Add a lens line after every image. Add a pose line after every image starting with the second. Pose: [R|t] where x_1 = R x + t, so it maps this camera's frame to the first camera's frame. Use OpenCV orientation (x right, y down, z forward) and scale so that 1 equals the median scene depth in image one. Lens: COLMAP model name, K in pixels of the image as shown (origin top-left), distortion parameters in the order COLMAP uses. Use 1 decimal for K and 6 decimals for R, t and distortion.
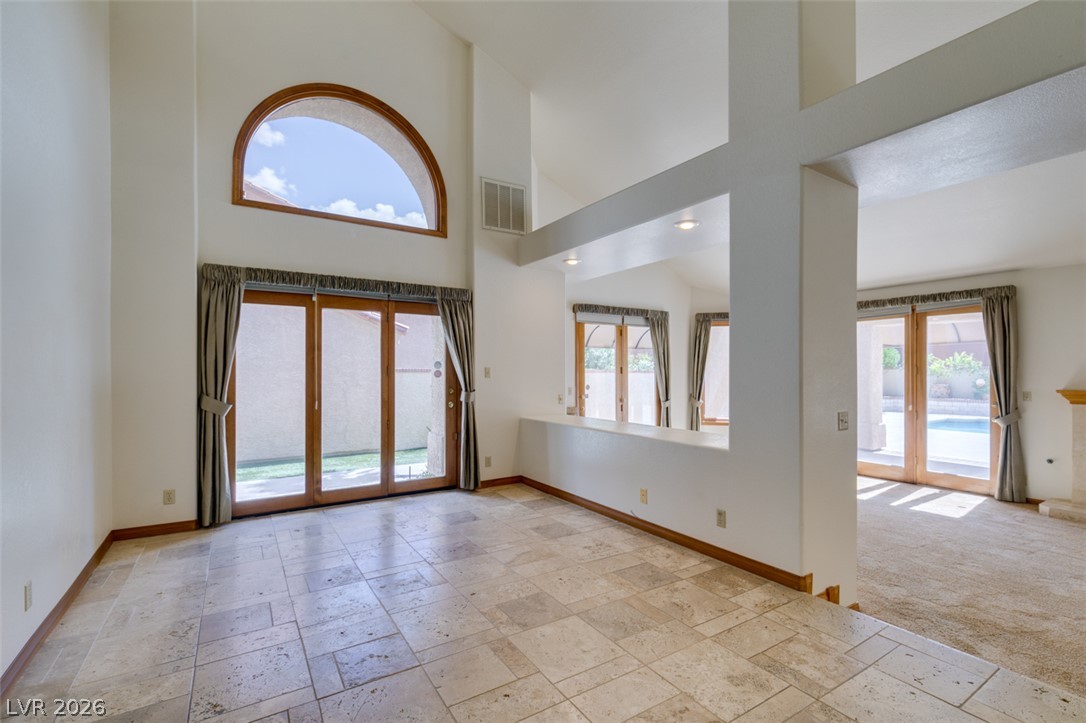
lens RADIAL K [[487.7, 0, 540.6], [0, 487.7, 369.8], [0, 0, 1]] dist [0.004199, -0.000062]
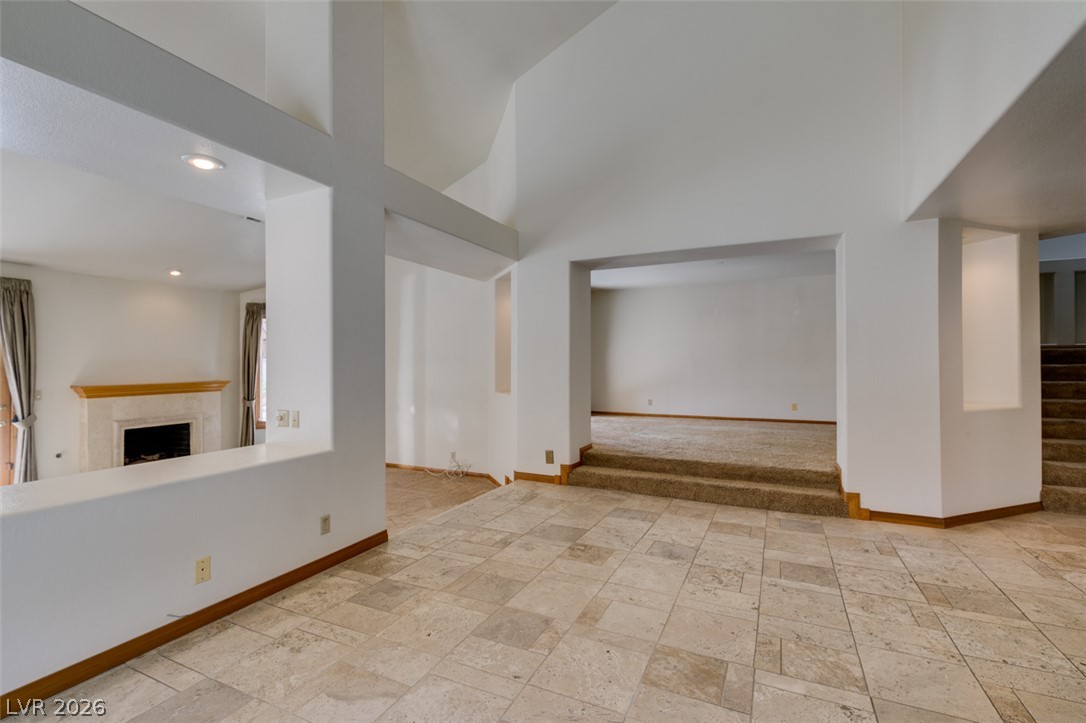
lens RADIAL K [[487.7, 0, 540.0], [0, 487.7, 357.8], [0, 0, 1]] dist [0.004199, -0.000062]
pose [[-0.530058, 0.013955, 0.847847, -0.719318], [0.004625, 0.999897, -0.013566, -0.005401], [-0.847949, -0.003269, -0.530068, 1.254213]]
